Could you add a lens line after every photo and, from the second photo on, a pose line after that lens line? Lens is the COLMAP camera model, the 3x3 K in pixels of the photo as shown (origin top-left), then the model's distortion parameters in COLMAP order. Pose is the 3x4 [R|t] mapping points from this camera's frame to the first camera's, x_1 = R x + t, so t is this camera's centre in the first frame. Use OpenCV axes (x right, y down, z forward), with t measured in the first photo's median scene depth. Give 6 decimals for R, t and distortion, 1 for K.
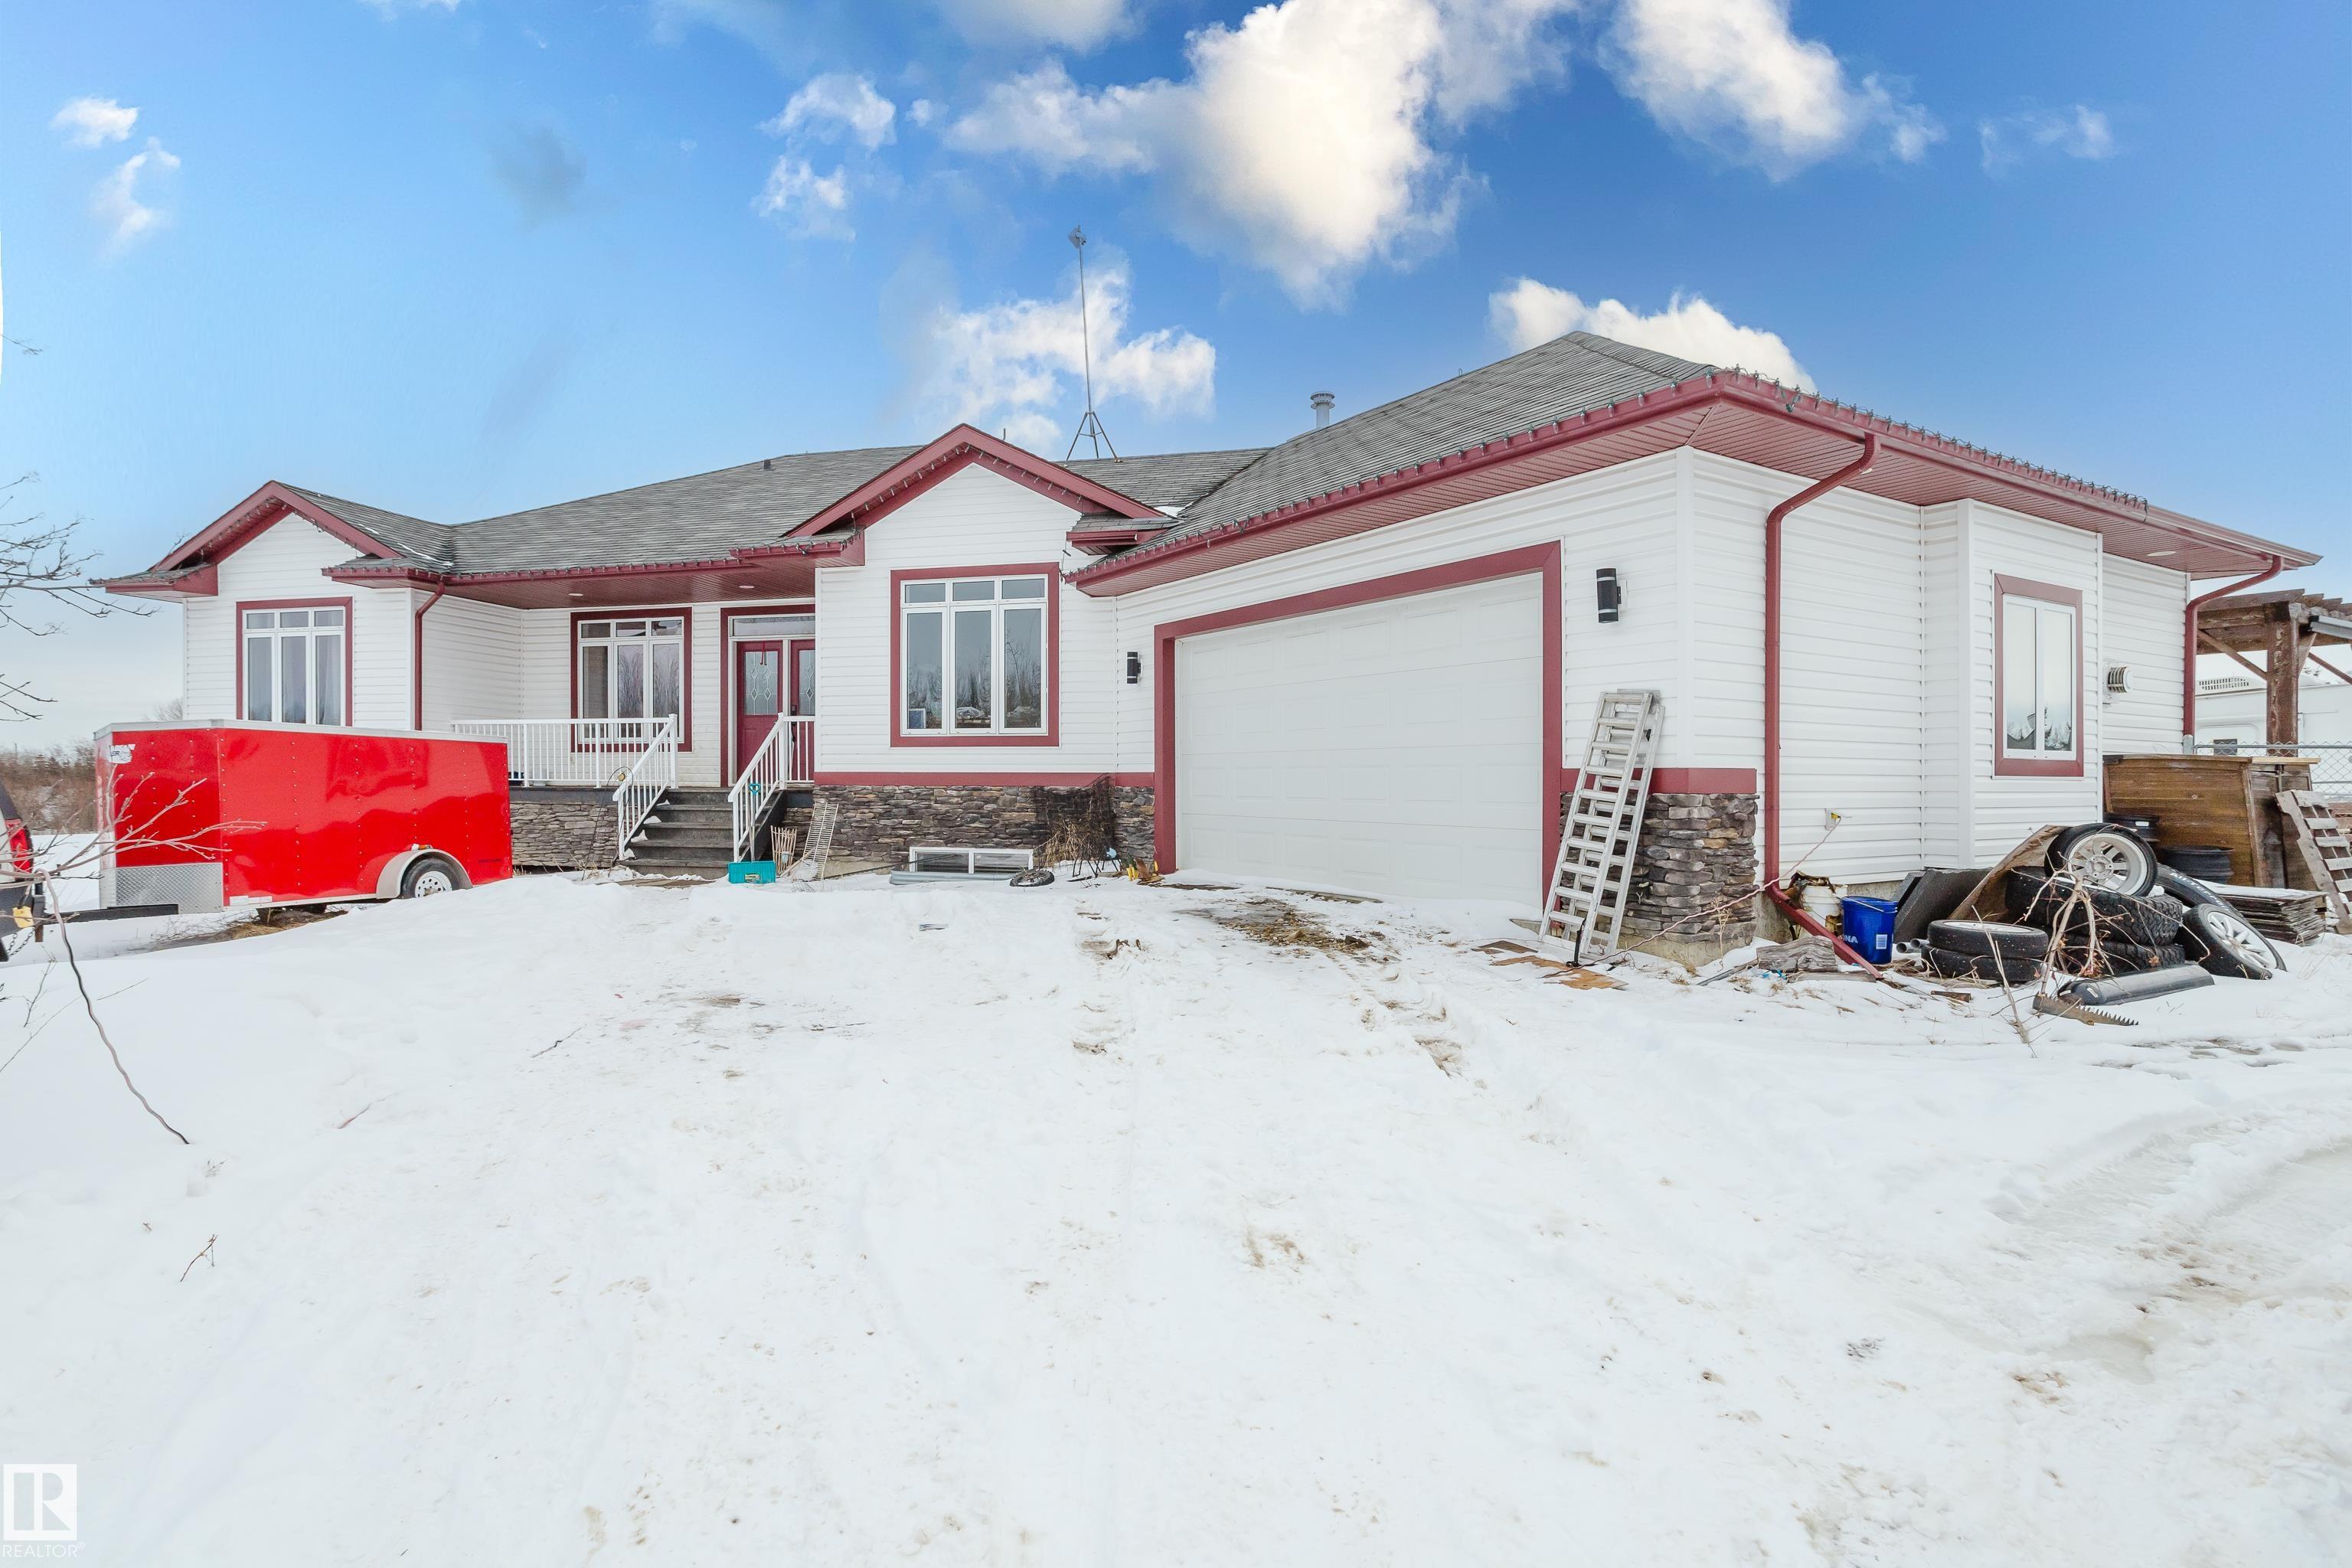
lens RADIAL K [[1227.2, 0, 1175.5], [0, 1227.2, 795.9], [0, 0, 1]] dist [0.000178, -0.000022]
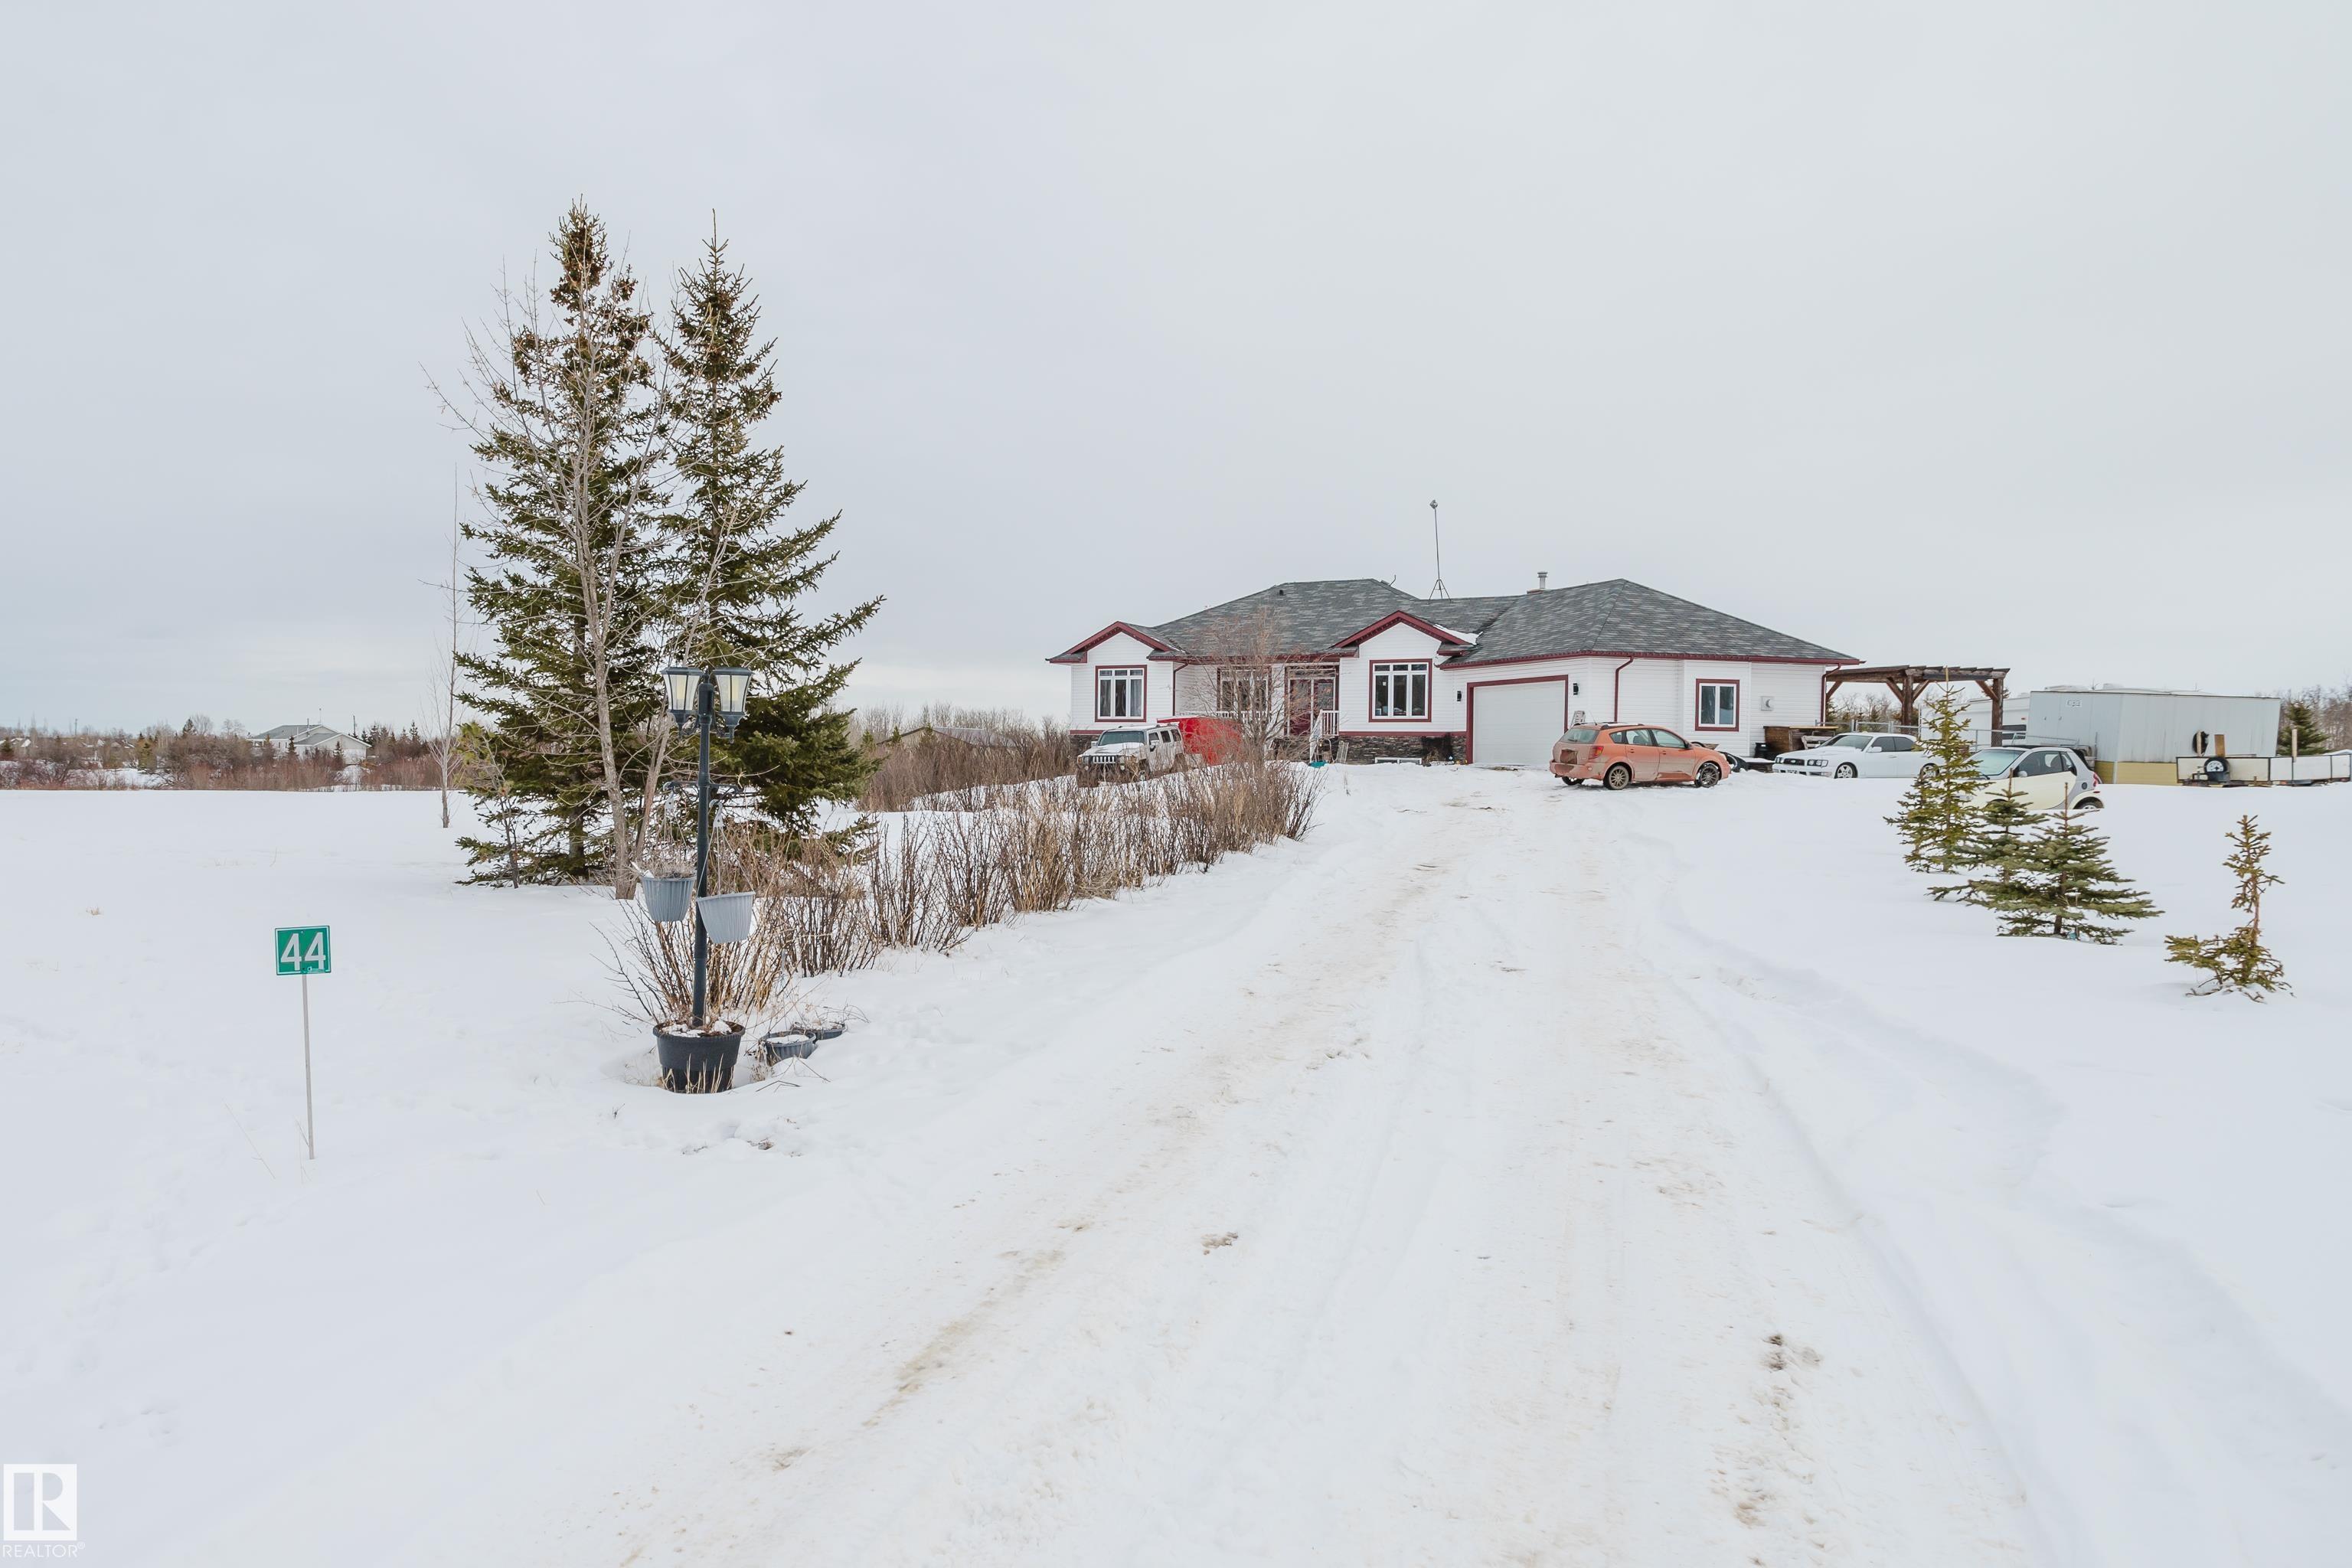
lens RADIAL K [[1130.3, 0, 1163.3], [0, 1130.3, 790.4], [0, 0, 1]] dist [0.002228, 0.000014]
pose [[0.966109, 0.012546, -0.257831, -0.016281], [-0.006417, 0.999677, 0.024600, 0.057276], [0.258056, -0.022112, 0.965877, -1.696921]]
